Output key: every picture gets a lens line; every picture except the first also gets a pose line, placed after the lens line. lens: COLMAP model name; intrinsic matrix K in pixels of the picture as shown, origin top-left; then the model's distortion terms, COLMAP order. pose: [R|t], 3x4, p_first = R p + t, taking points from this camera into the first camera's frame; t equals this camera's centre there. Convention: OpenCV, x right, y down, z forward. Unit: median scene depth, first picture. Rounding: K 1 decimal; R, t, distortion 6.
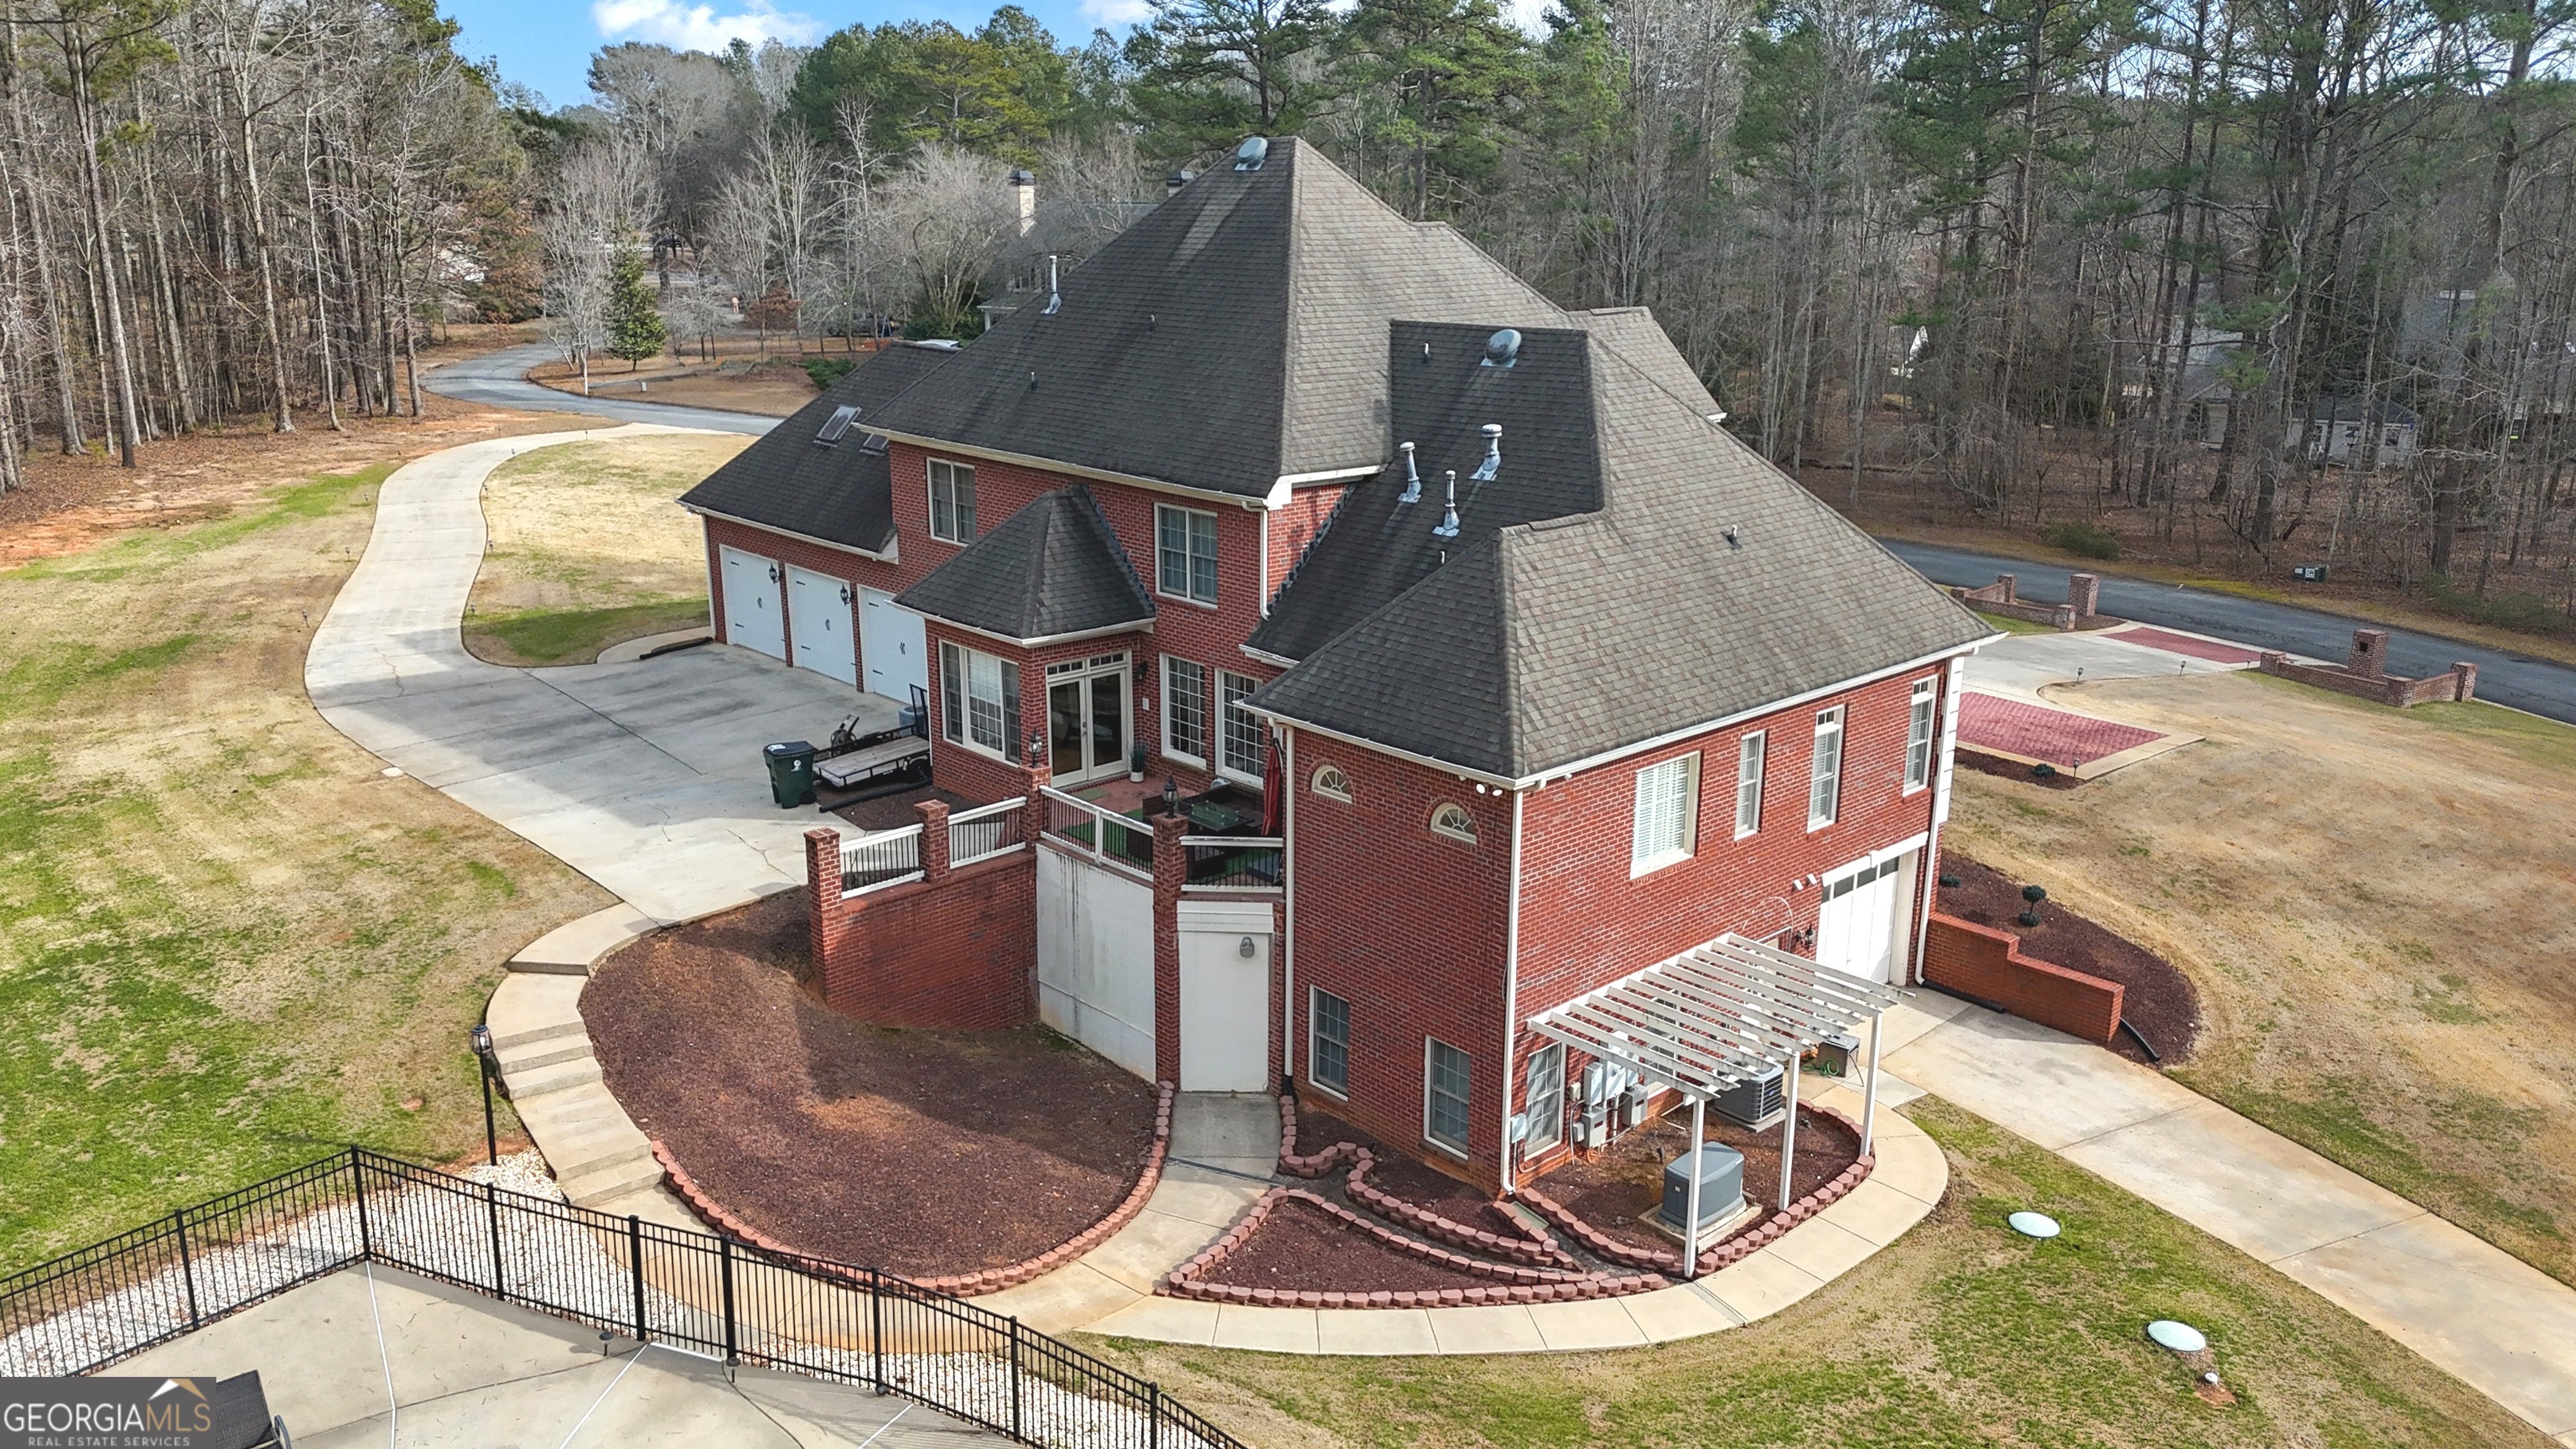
lens RADIAL K [[1891.6, 0, 1289.2], [0, 1891.6, 727.2], [0, 0, 1]] dist [0.063407, -0.056198]
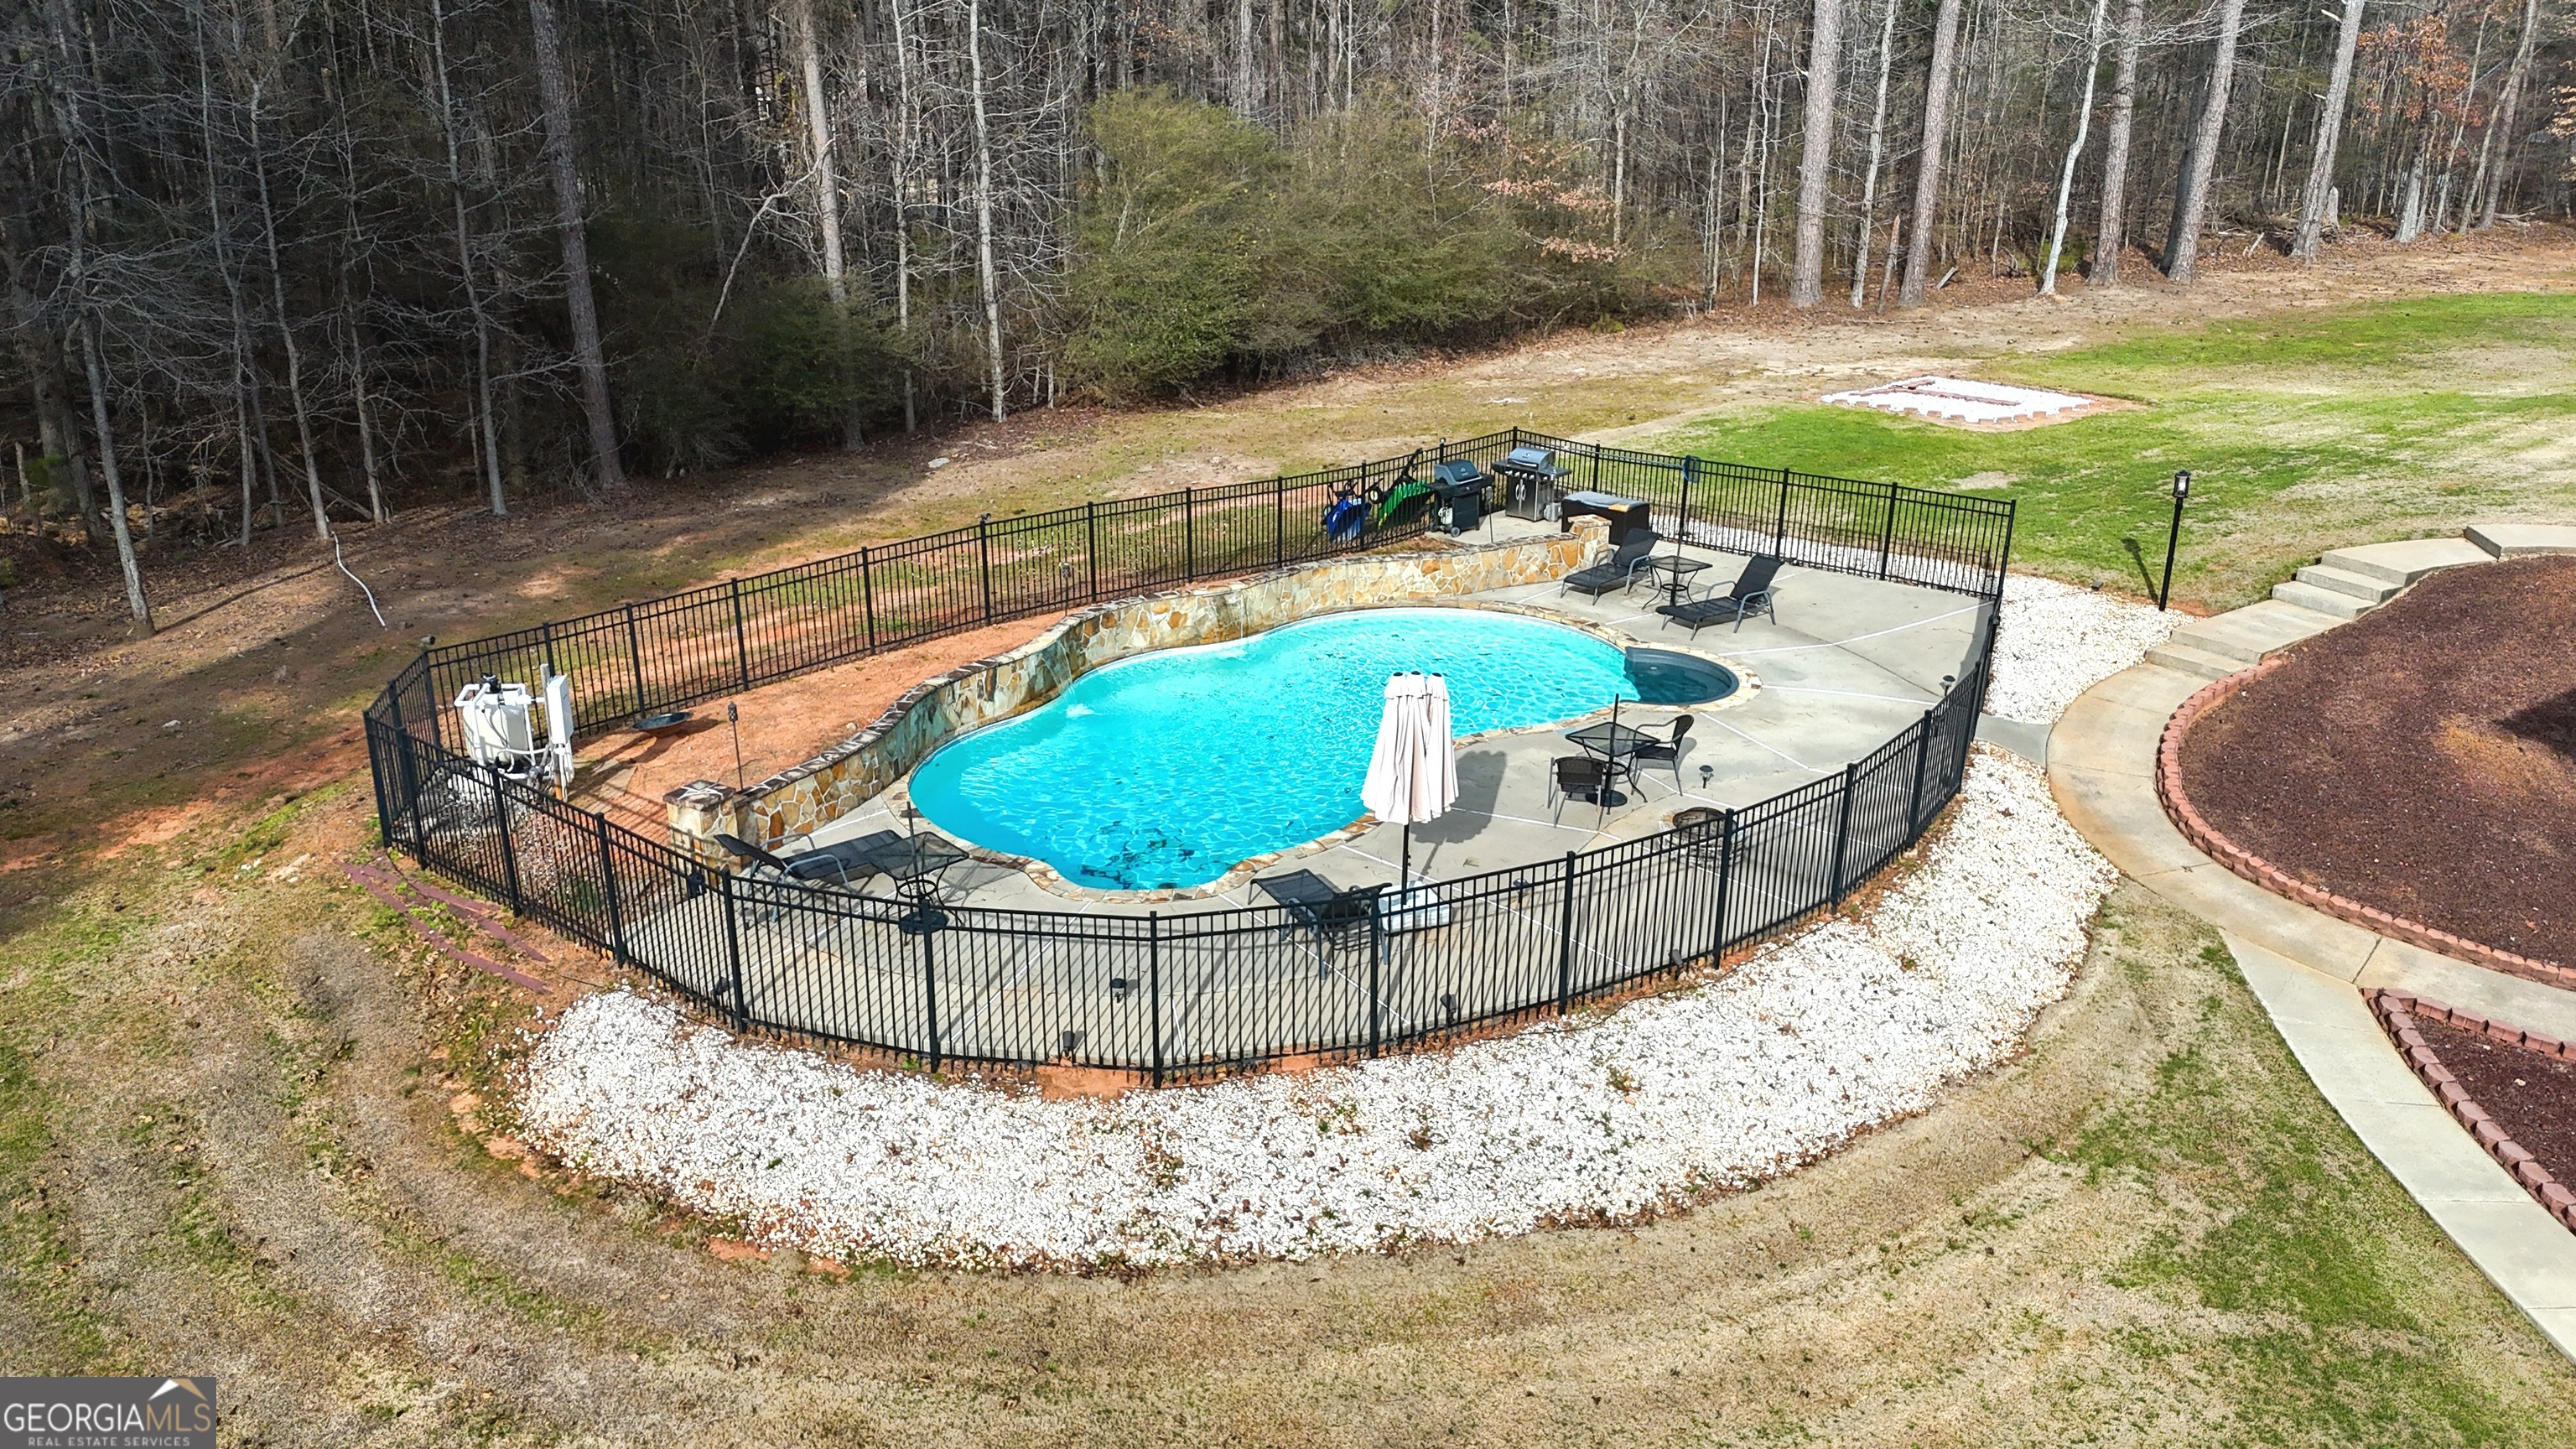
lens RADIAL K [[1891.6, 0, 1275.1], [0, 1891.6, 706.8], [0, 0, 1]] dist [0.063407, -0.056198]
pose [[-0.081029, 0.328724, -0.940944, 0.540747], [-0.283136, 0.897565, 0.337951, 0.045075], [0.955651, 0.293799, 0.020345, 0.428972]]
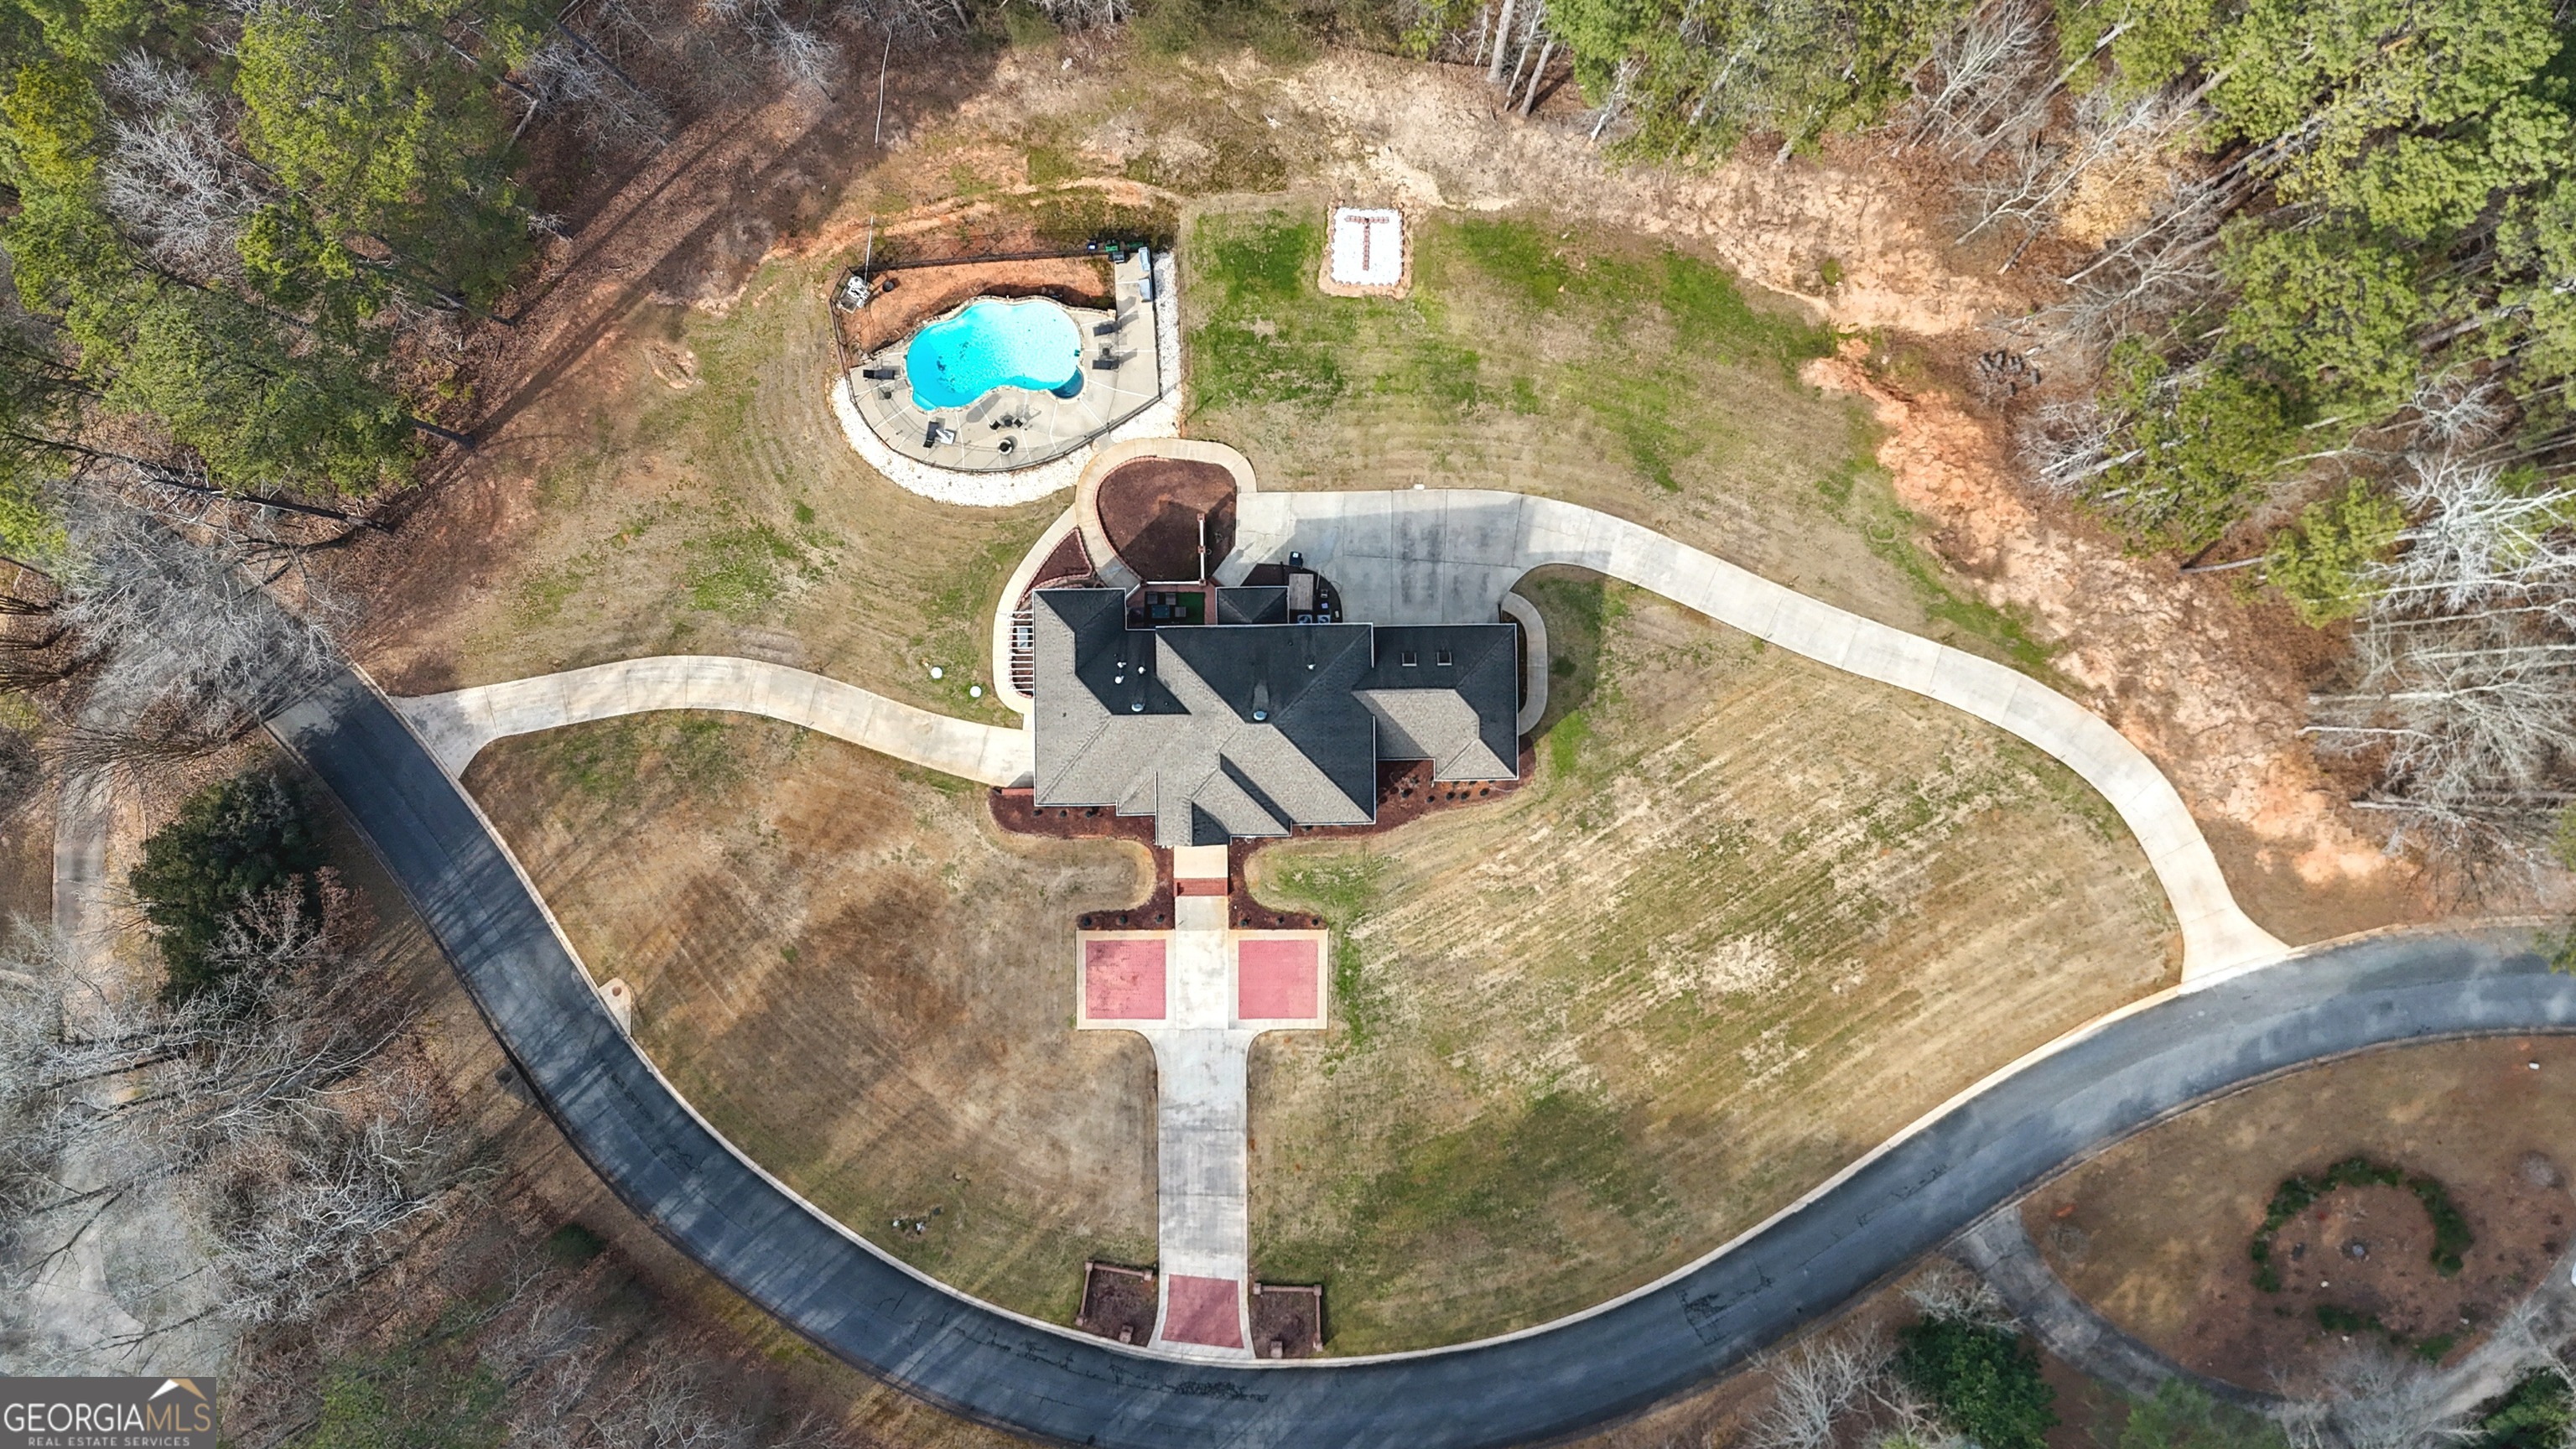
lens RADIAL K [[1891.6, 0, 1285.4], [0, 1891.6, 734.1], [0, 0, 1]] dist [0.063407, -0.056198]
pose [[-0.672498, 0.740078, 0.005628, -0.049664], [-0.180140, -0.171058, 0.968653, -3.774533], [0.717841, 0.650403, 0.248354, 0.424680]]
